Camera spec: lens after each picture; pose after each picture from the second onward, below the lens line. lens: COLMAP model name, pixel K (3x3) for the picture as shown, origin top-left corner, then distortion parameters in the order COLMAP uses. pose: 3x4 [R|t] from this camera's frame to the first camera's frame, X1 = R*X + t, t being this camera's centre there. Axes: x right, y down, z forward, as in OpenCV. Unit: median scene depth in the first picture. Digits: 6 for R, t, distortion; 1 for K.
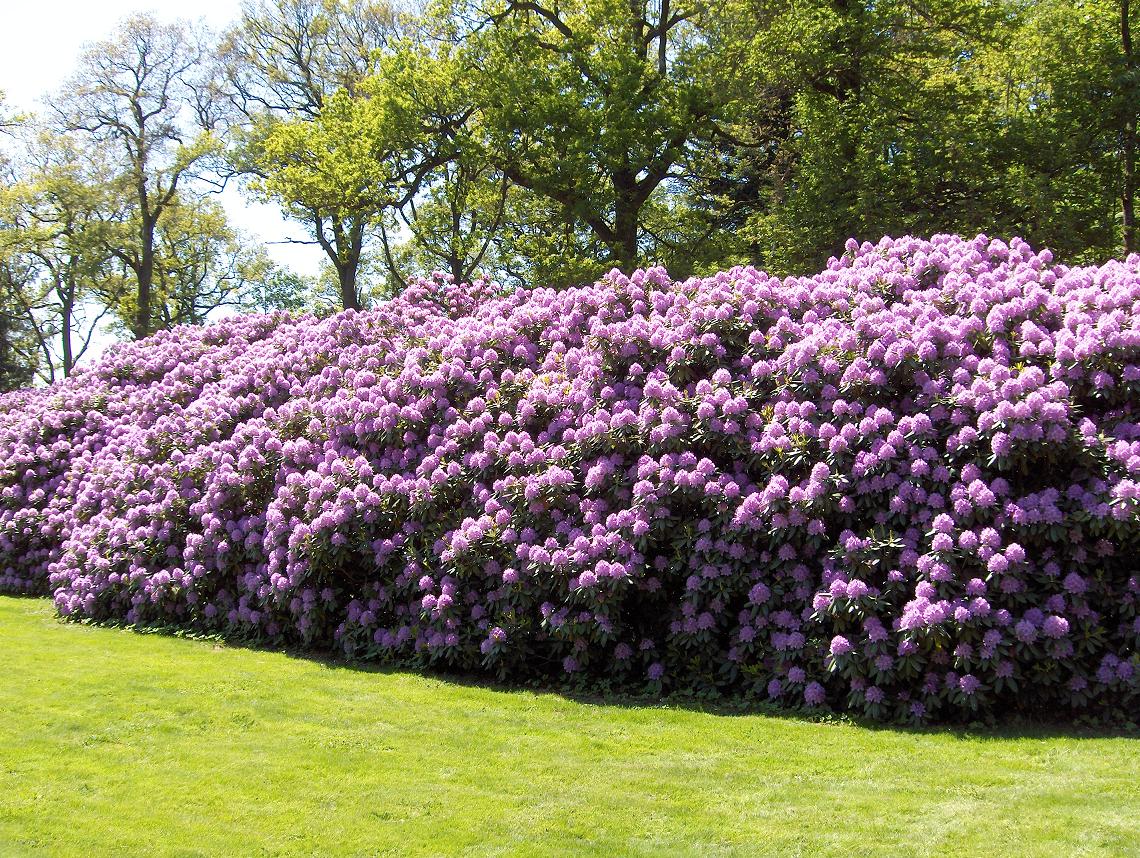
lens RADIAL K [[409.5, 0, 581.9], [0, 409.5, 423.9], [0, 0, 1]] dist [-0.013086, 0.000460]
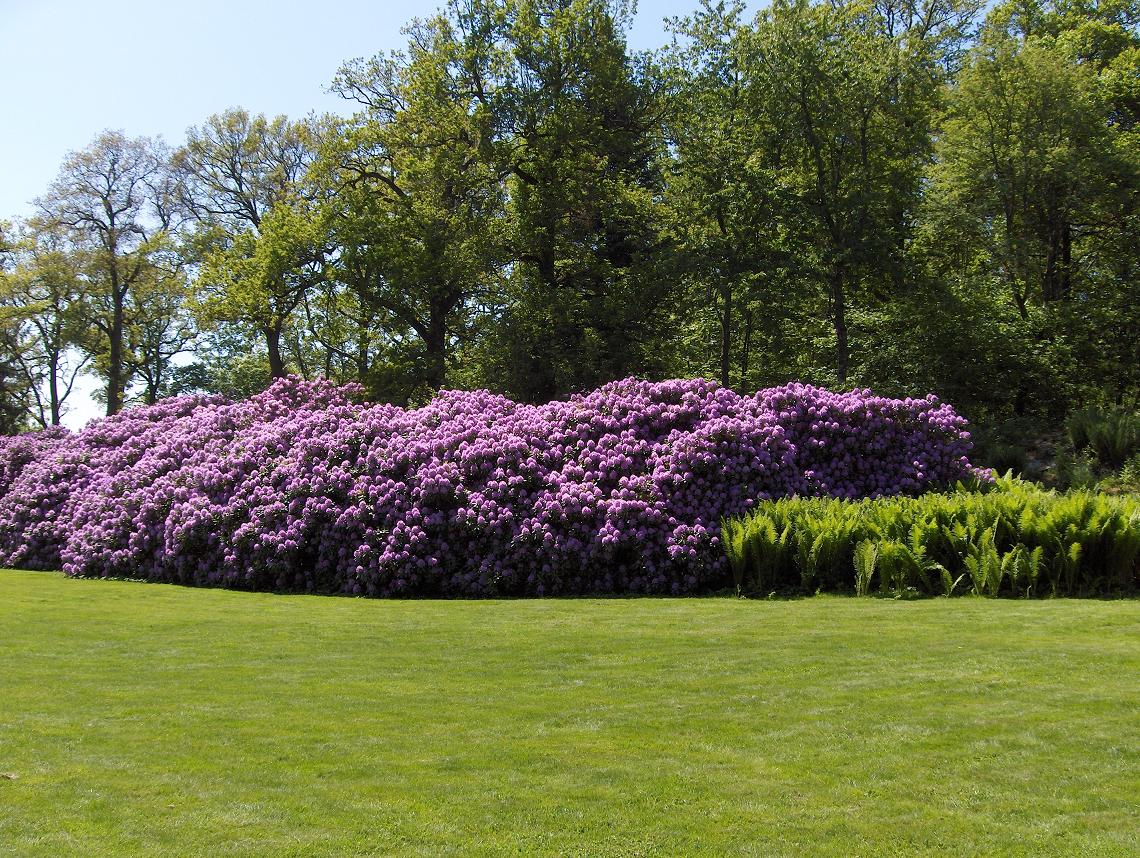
lens RADIAL K [[409.5, 0, 558.6], [0, 409.5, 435.4], [0, 0, 1]] dist [-0.013086, 0.000460]
pose [[0.999972, -0.007417, -0.000470, 1.248174], [0.007417, 0.999972, -0.001299, -0.210921], [0.000480, 0.001295, 0.999999, -1.090142]]
